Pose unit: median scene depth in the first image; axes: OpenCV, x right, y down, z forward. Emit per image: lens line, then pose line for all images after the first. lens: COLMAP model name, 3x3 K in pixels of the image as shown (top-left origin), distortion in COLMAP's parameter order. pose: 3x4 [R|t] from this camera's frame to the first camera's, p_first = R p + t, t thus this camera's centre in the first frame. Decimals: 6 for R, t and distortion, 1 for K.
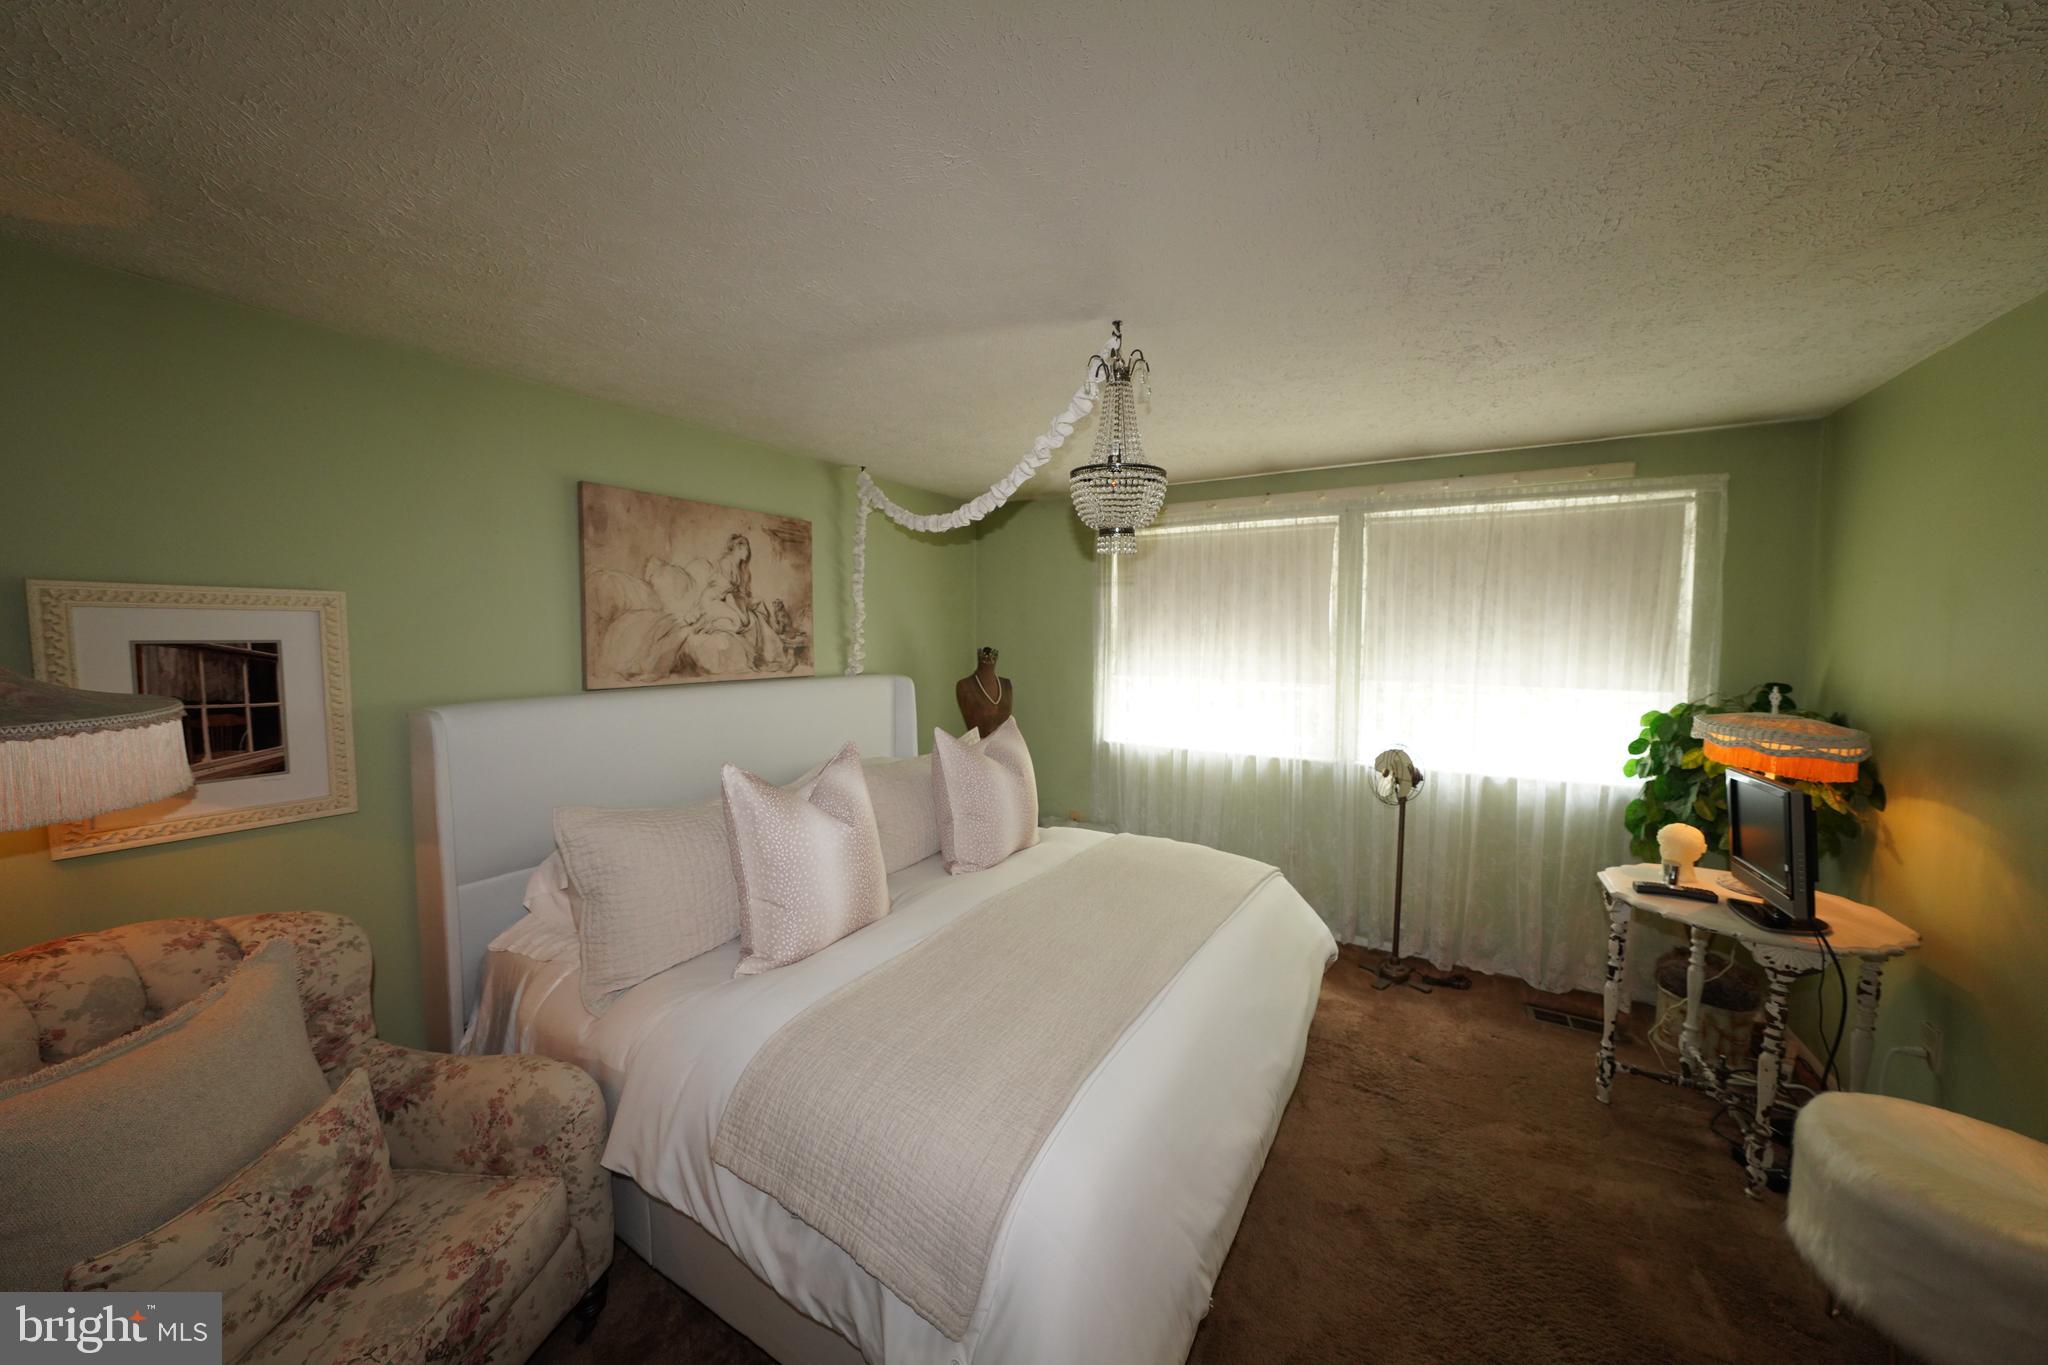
lens RADIAL K [[705.2, 0, 1028.0], [0, 705.2, 679.8], [0, 0, 1]] dist [-0.024819, 0.005438]
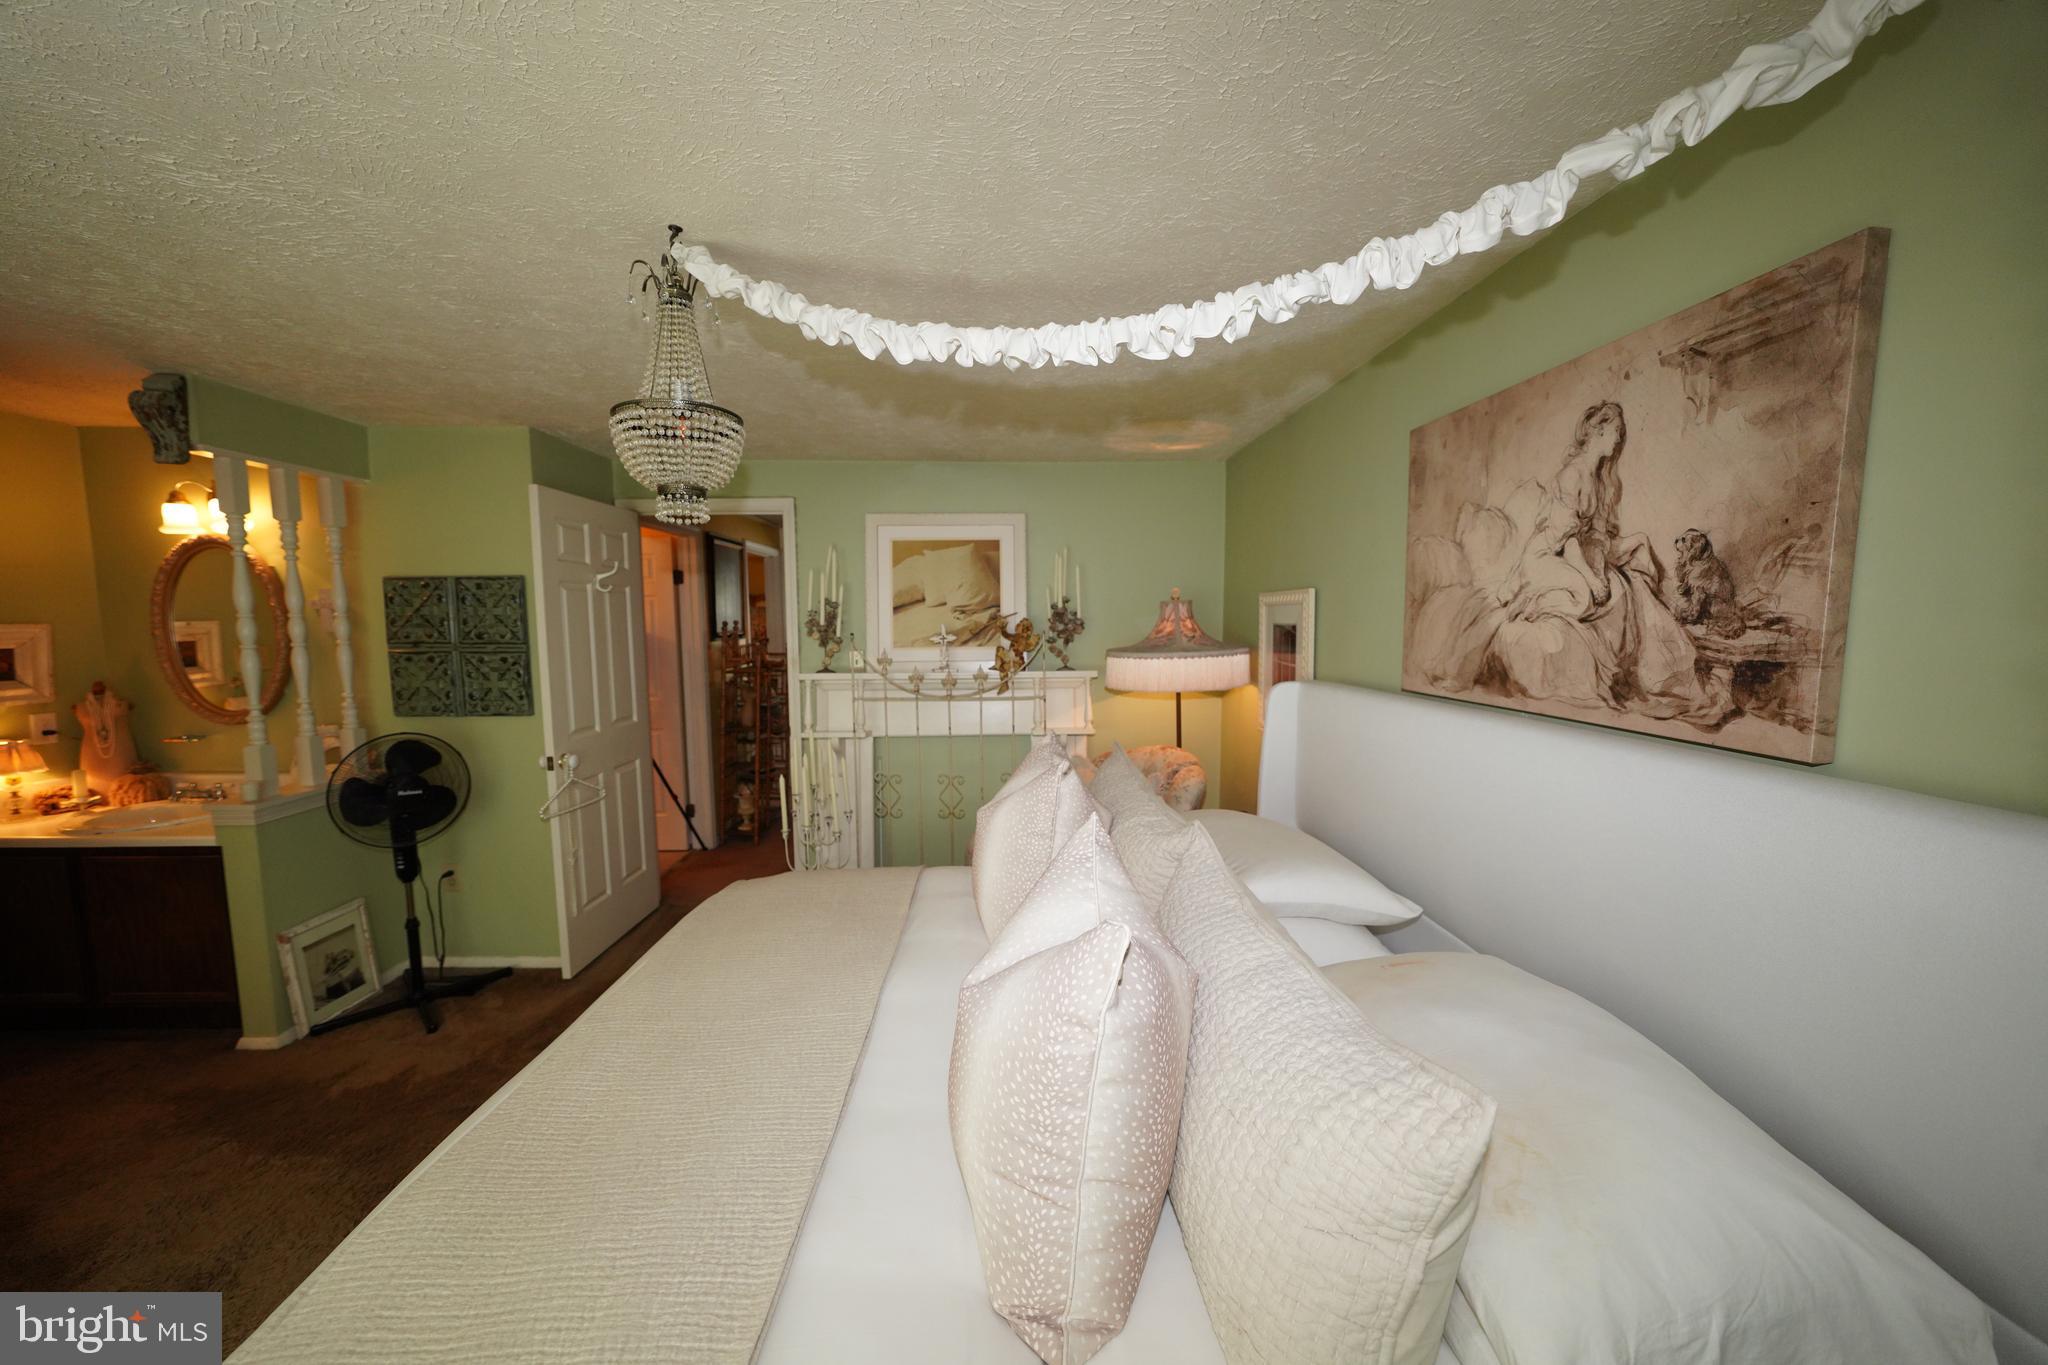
lens RADIAL K [[705.2, 0, 1028.0], [0, 705.2, 679.8], [0, 0, 1]] dist [-0.024819, 0.005438]
pose [[-0.836592, 0.049044, -0.545626, 0.155768], [-0.033728, 0.989484, 0.140655, -0.082316], [0.546787, 0.136074, -0.826140, 1.221945]]
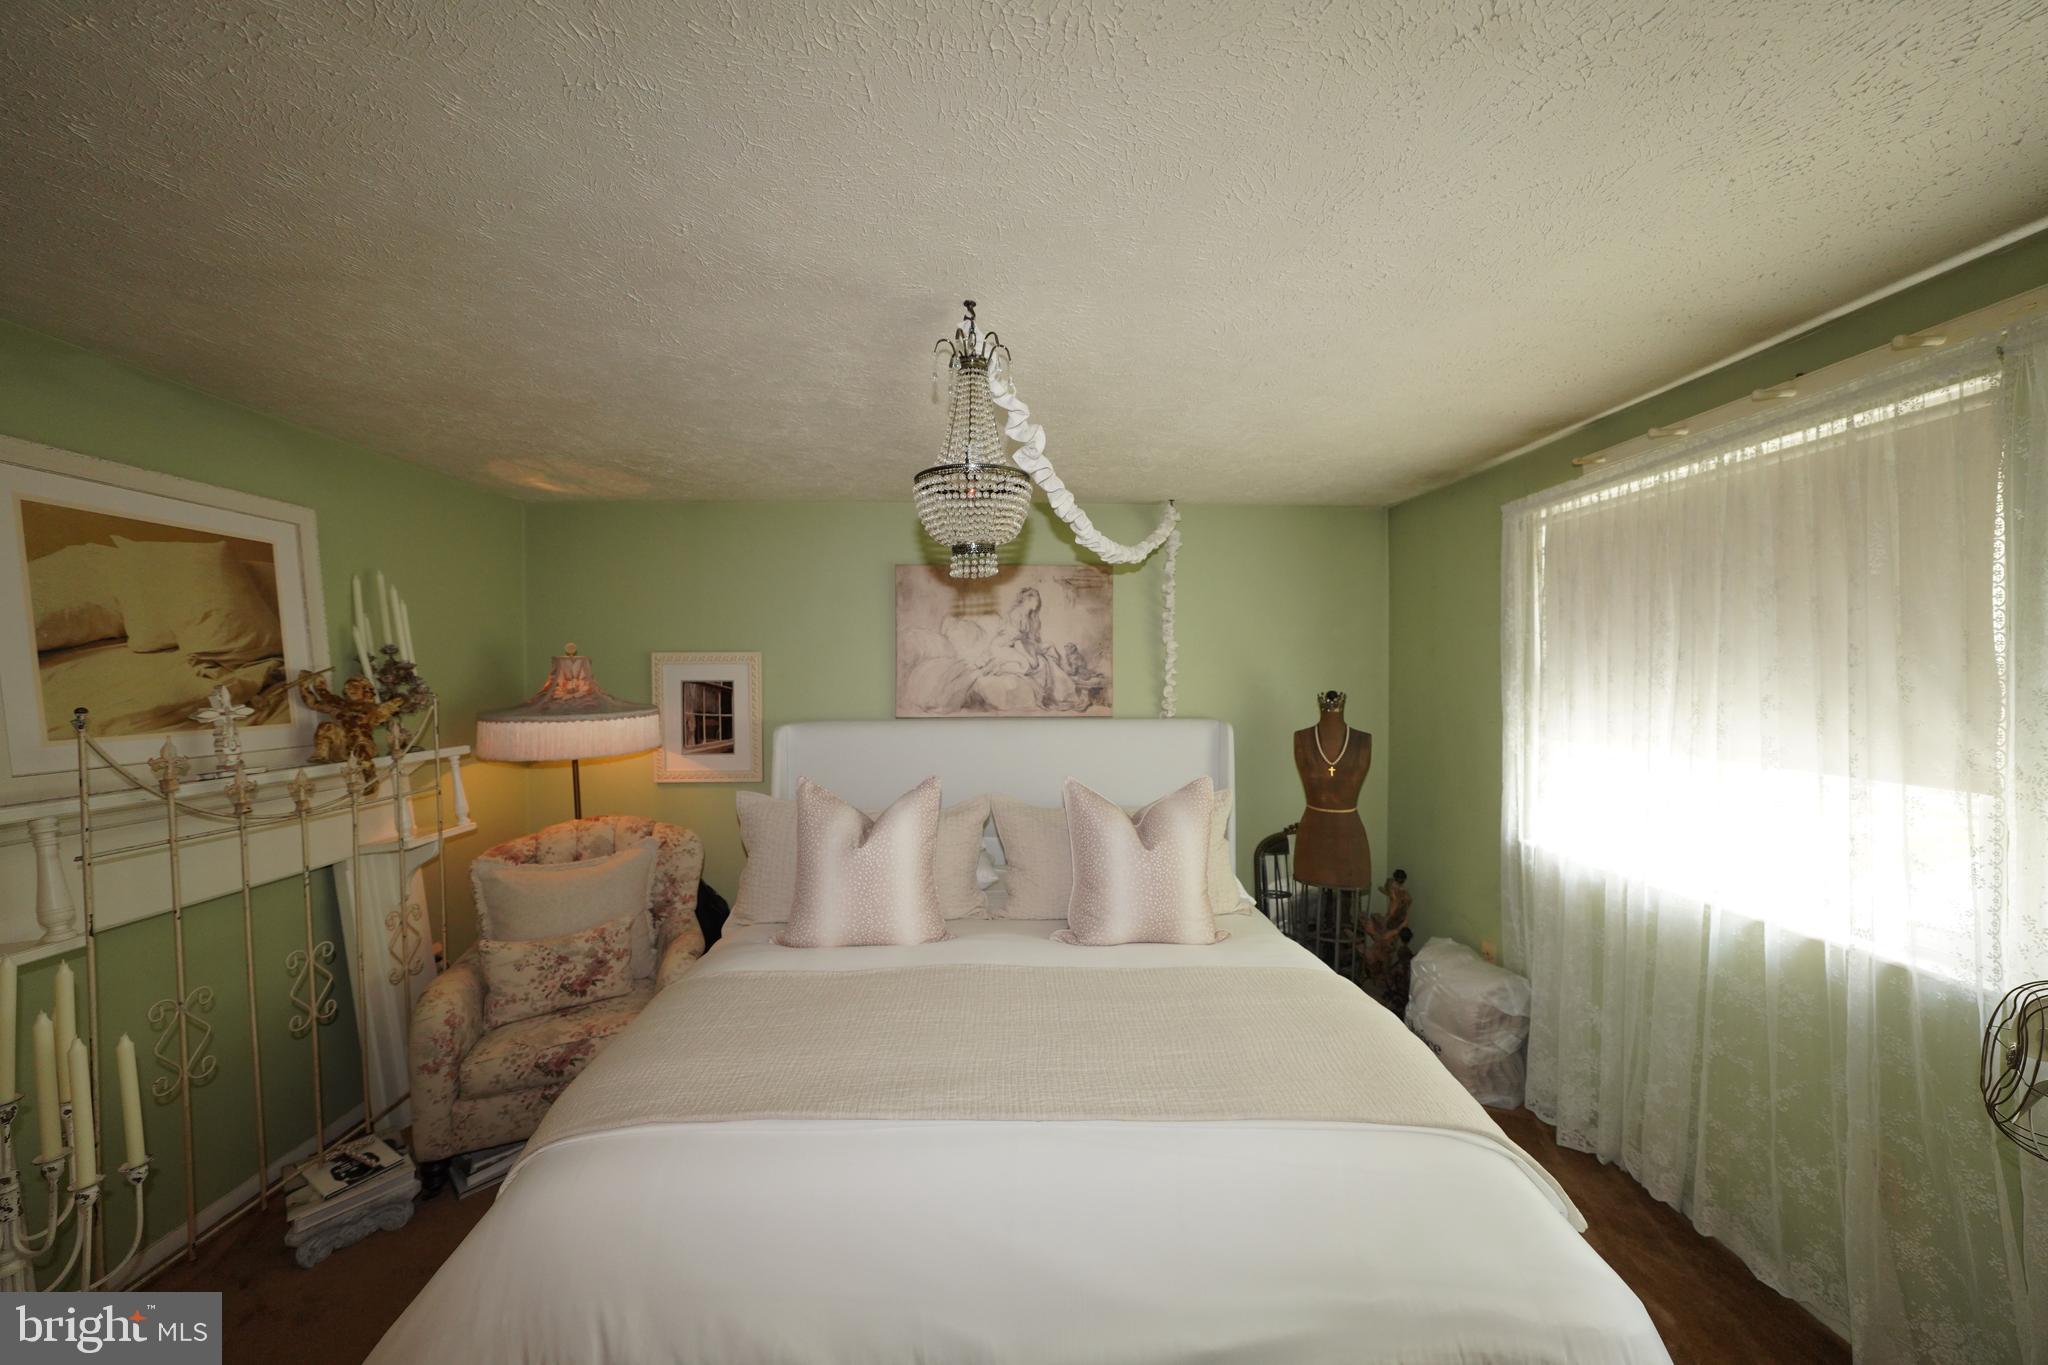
lens RADIAL K [[705.2, 0, 1028.0], [0, 705.2, 679.8], [0, 0, 1]] dist [-0.024819, 0.005438]
pose [[0.550884, 0.000593, -0.834582, 0.549408], [-0.049001, 0.998298, -0.031635, -0.023609], [0.833142, 0.058323, 0.549975, 0.391643]]
